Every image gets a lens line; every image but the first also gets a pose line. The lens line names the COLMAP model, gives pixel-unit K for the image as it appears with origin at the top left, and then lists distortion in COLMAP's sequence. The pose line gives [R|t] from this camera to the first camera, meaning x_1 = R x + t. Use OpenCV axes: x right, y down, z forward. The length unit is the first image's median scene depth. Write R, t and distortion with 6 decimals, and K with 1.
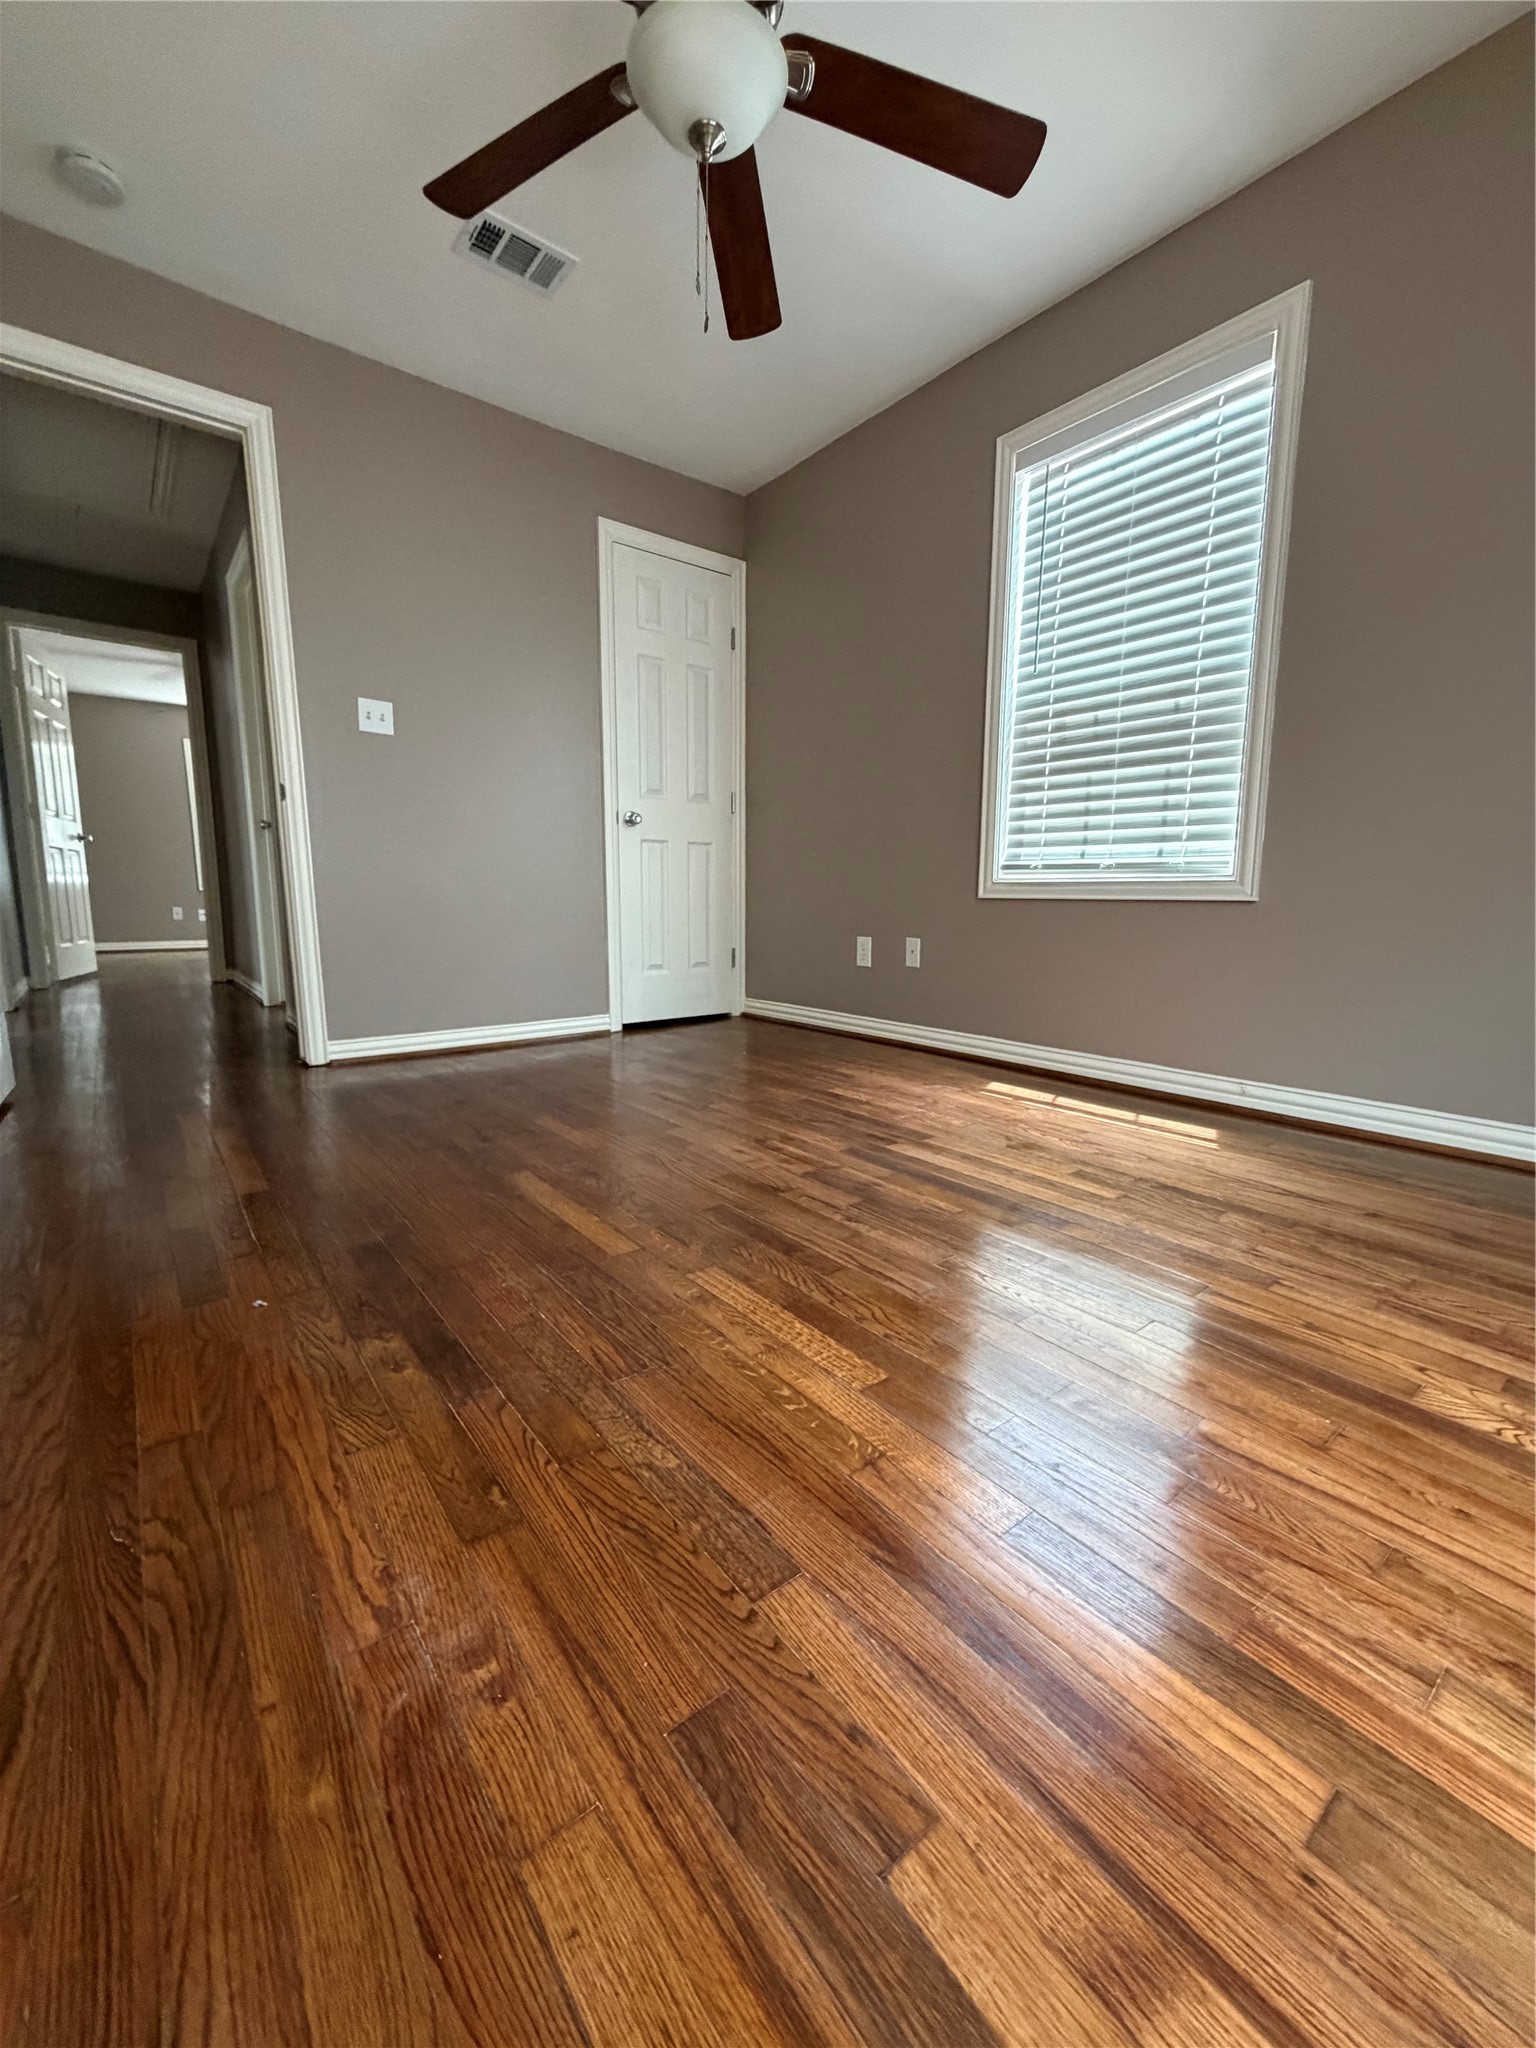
lens RADIAL K [[819.8, 0, 770.1], [0, 819.8, 1012.0], [0, 0, 1]] dist [0.011048, 0.000177]
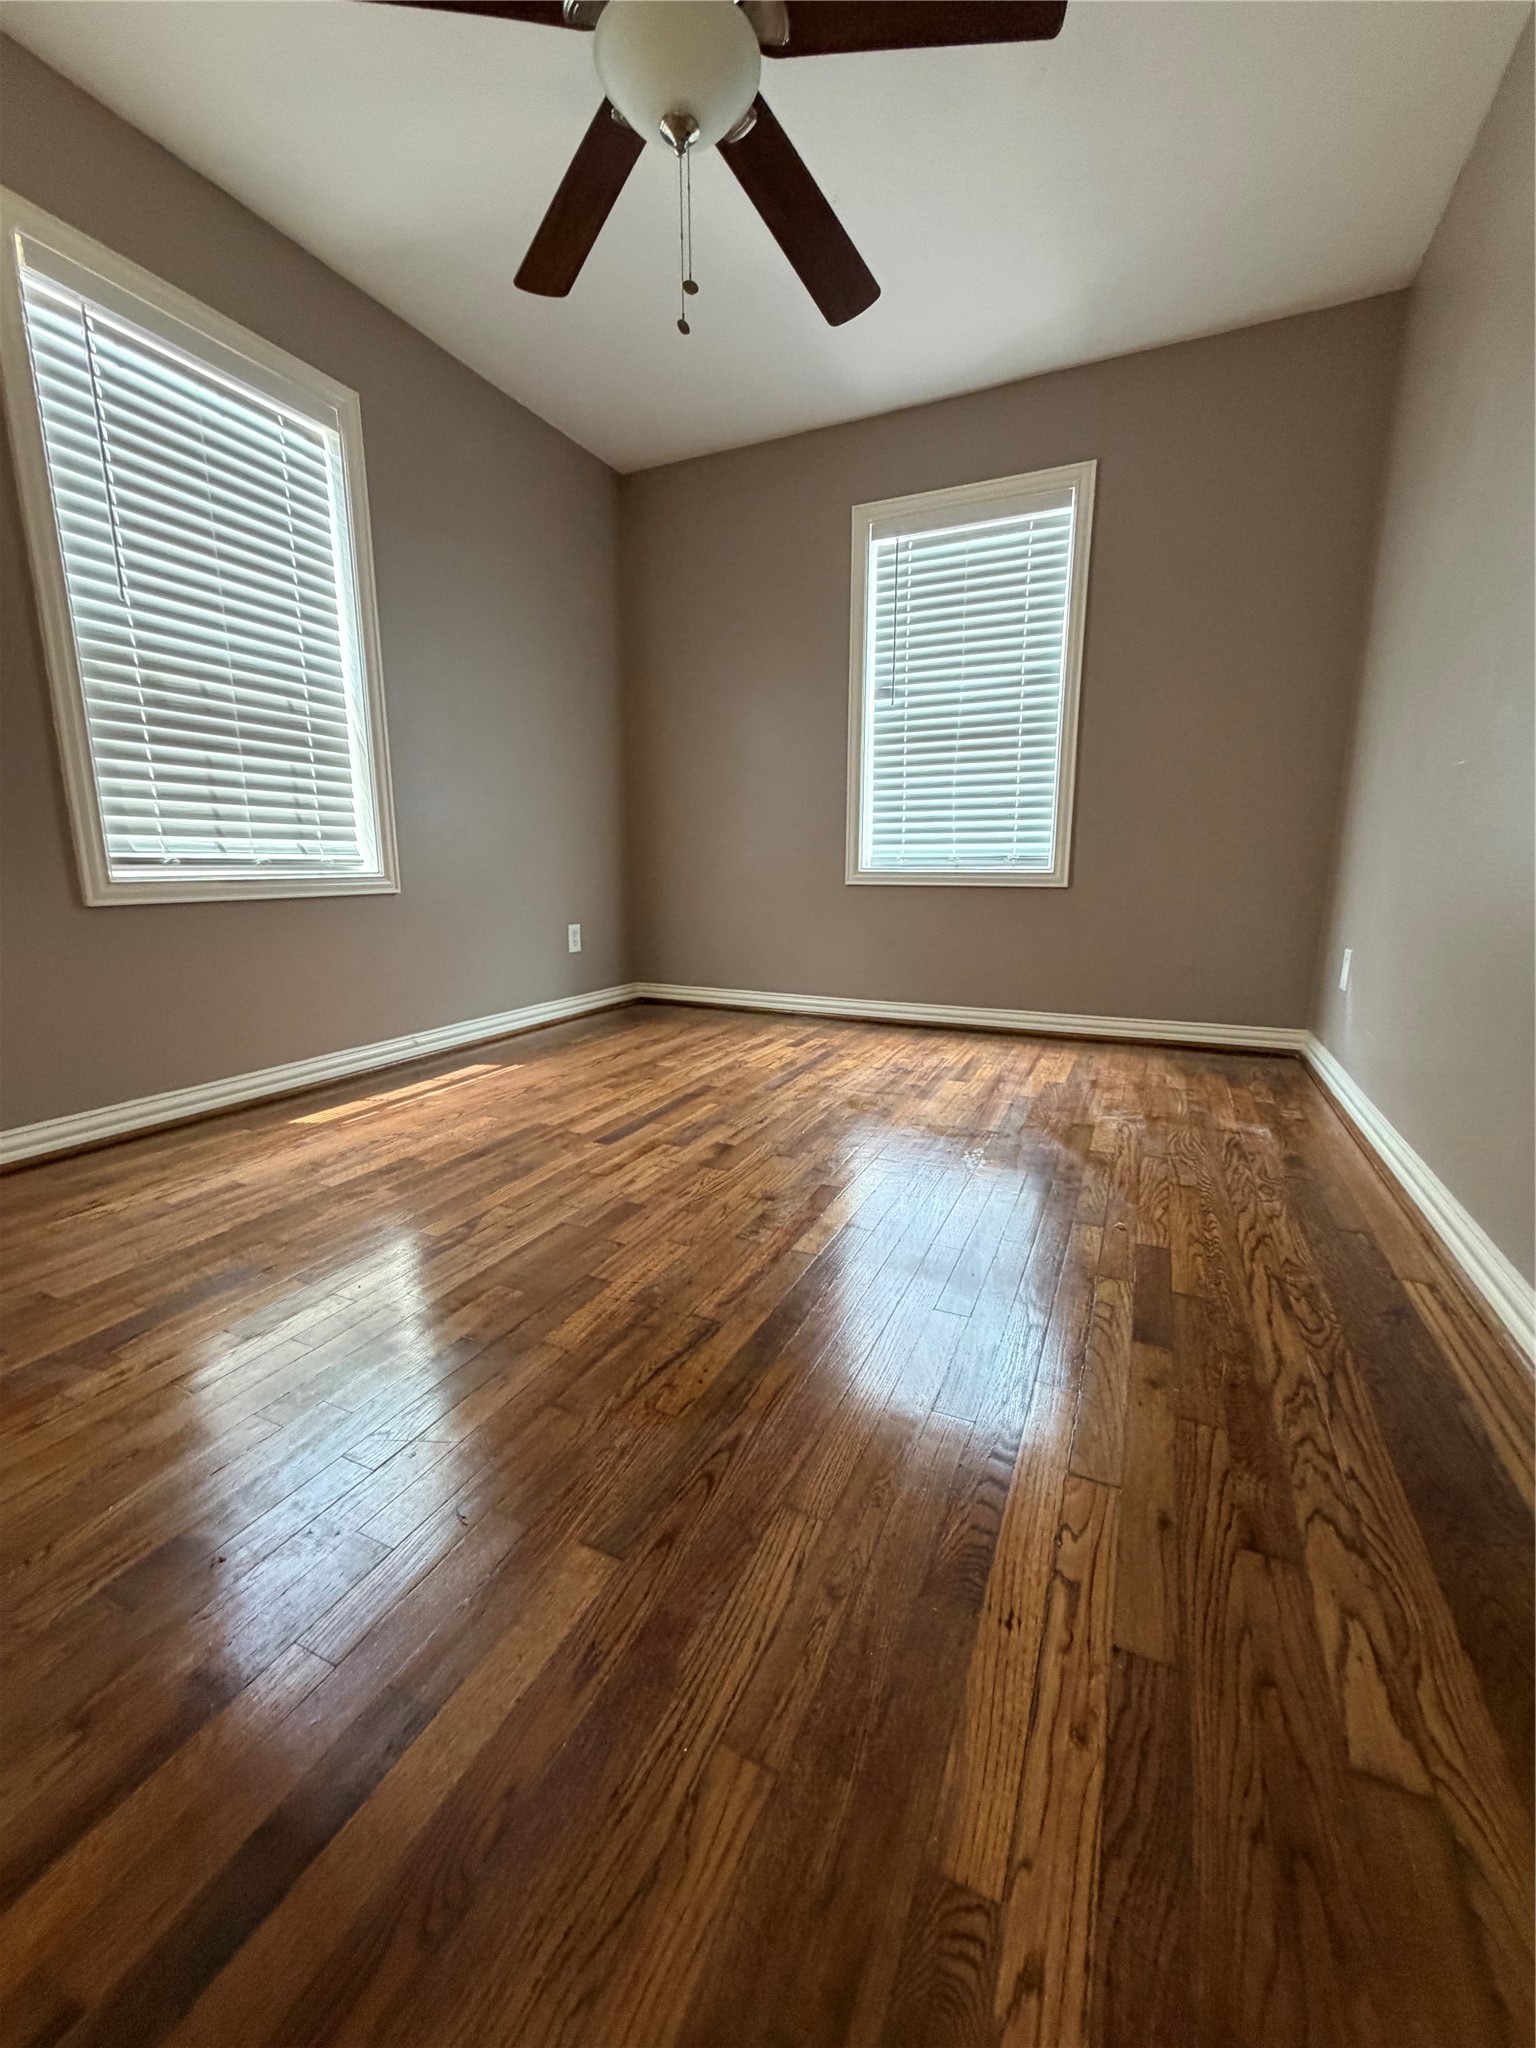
lens RADIAL K [[819.8, 0, 770.1], [0, 819.8, 1012.0], [0, 0, 1]] dist [0.011048, 0.000177]
pose [[-0.443840, -0.171830, 0.879477, -0.731849], [0.125884, 0.959755, 0.251044, -0.188482], [-0.887220, 0.222136, -0.404347, 0.967452]]
